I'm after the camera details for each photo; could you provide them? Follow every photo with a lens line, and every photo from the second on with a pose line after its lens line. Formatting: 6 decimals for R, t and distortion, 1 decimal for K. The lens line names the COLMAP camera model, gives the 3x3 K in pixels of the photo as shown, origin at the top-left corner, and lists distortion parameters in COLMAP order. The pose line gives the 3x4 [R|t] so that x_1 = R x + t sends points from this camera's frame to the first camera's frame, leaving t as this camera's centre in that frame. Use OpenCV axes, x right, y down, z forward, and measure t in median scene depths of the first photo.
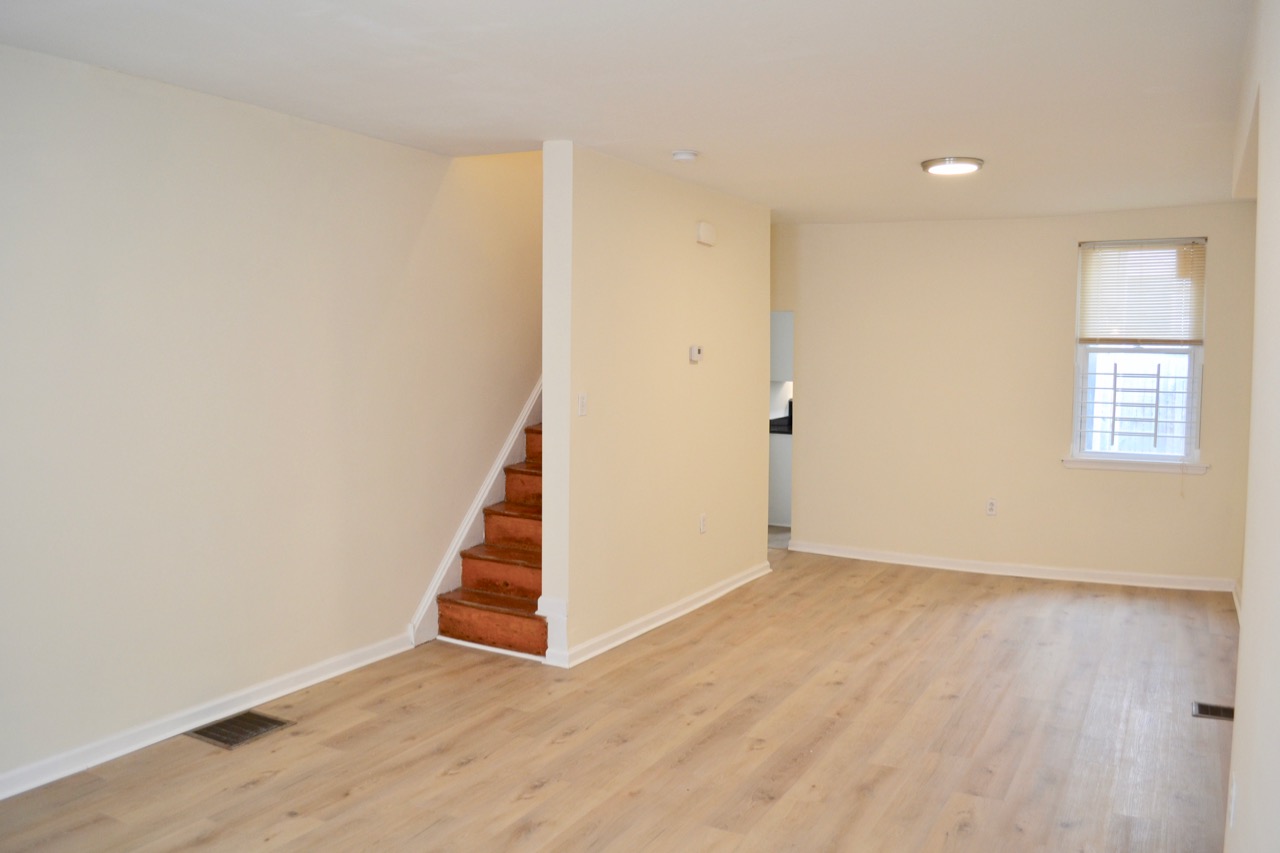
lens RADIAL K [[1020.7, 0, 649.2], [0, 1020.7, 425.7], [0, 0, 1]] dist [-0.076770, 0.003311]
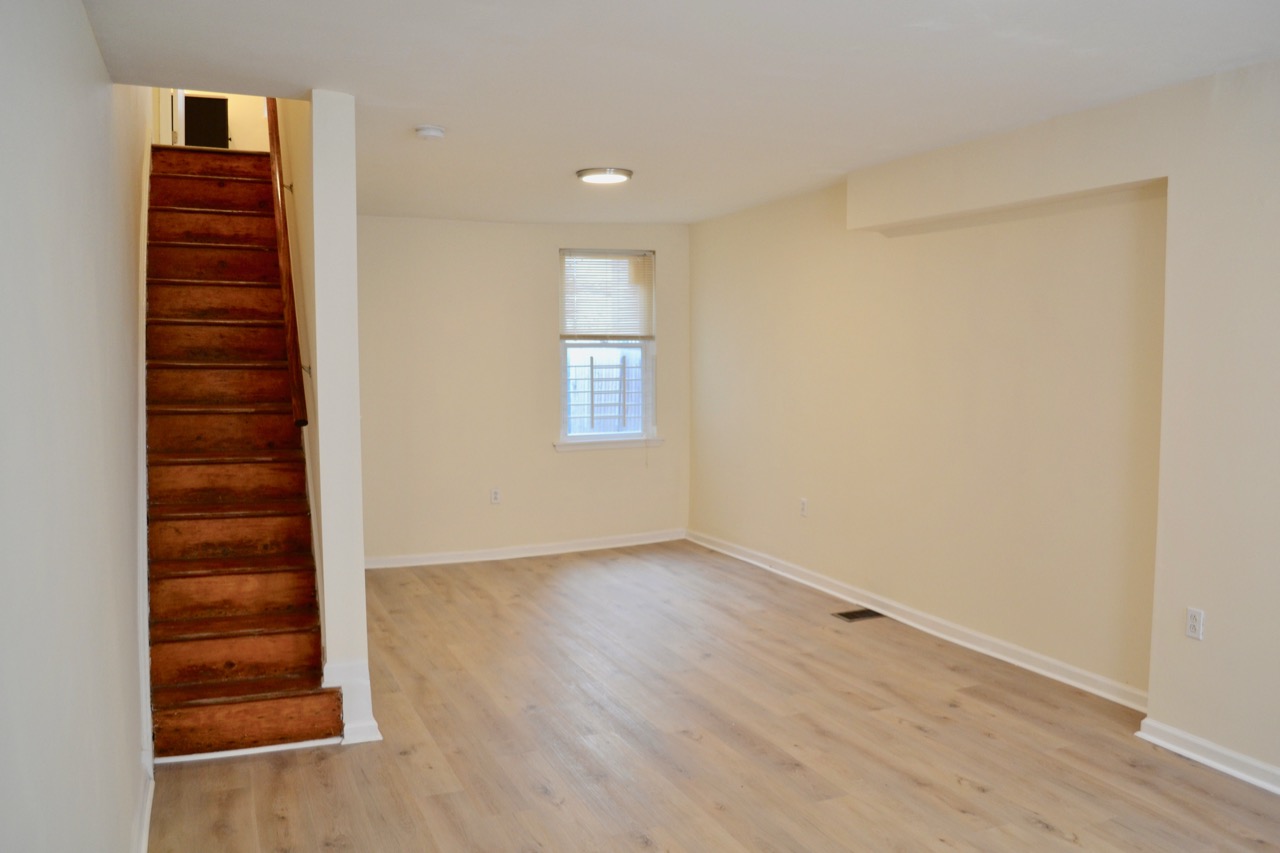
lens RADIAL K [[1020.7, 0, 642.1], [0, 1020.7, 422.2], [0, 0, 1]] dist [-0.076770, 0.003311]
pose [[0.620093, -0.067865, 0.781587, -0.543569], [0.067960, 0.997153, 0.032664, -0.028457], [-0.781579, 0.032862, 0.622940, 0.303981]]
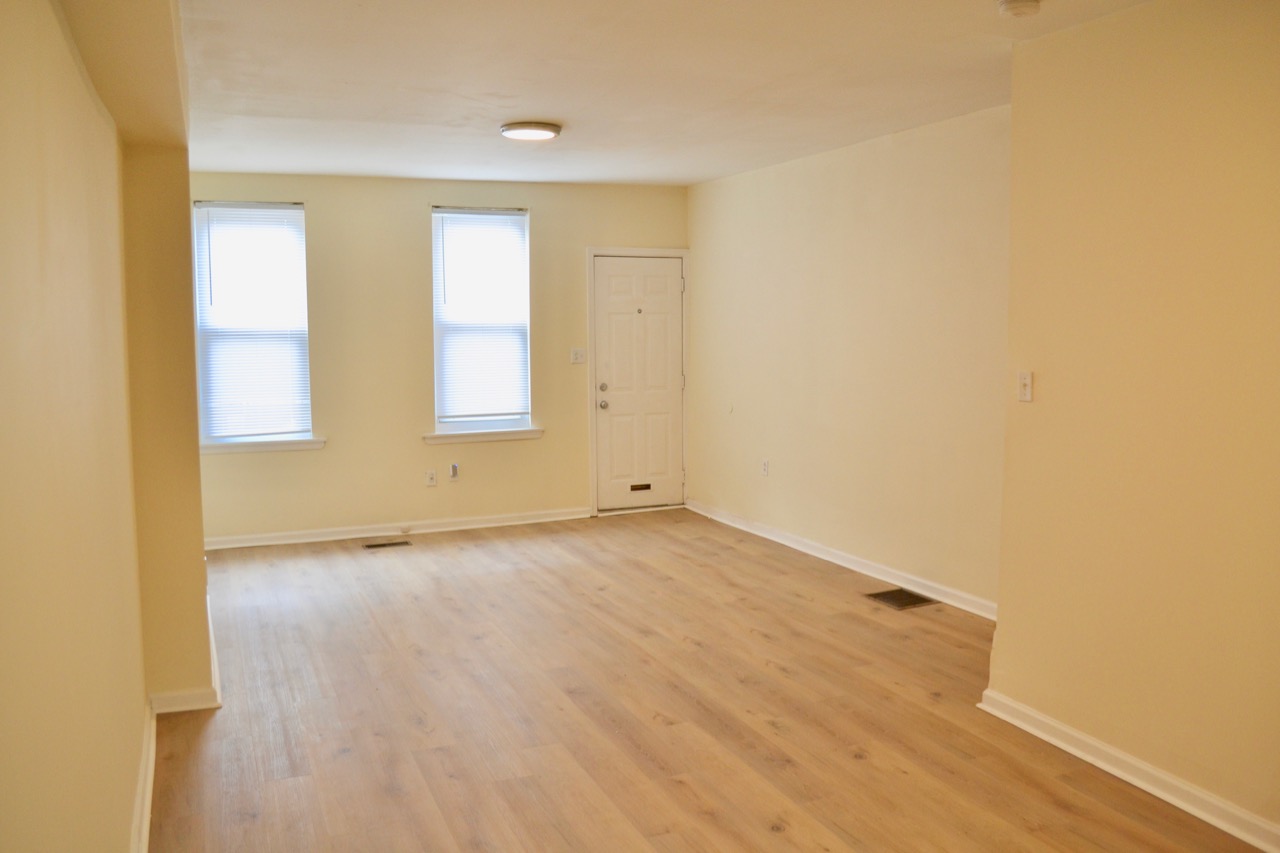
lens RADIAL K [[1020.7, 0, 642.2], [0, 1020.7, 425.8], [0, 0, 1]] dist [-0.076770, 0.003311]
pose [[-0.619067, 0.077754, -0.781479, 0.668492], [-0.054344, 0.988460, 0.141398, -0.079236], [0.783456, 0.130004, -0.607698, 1.194540]]
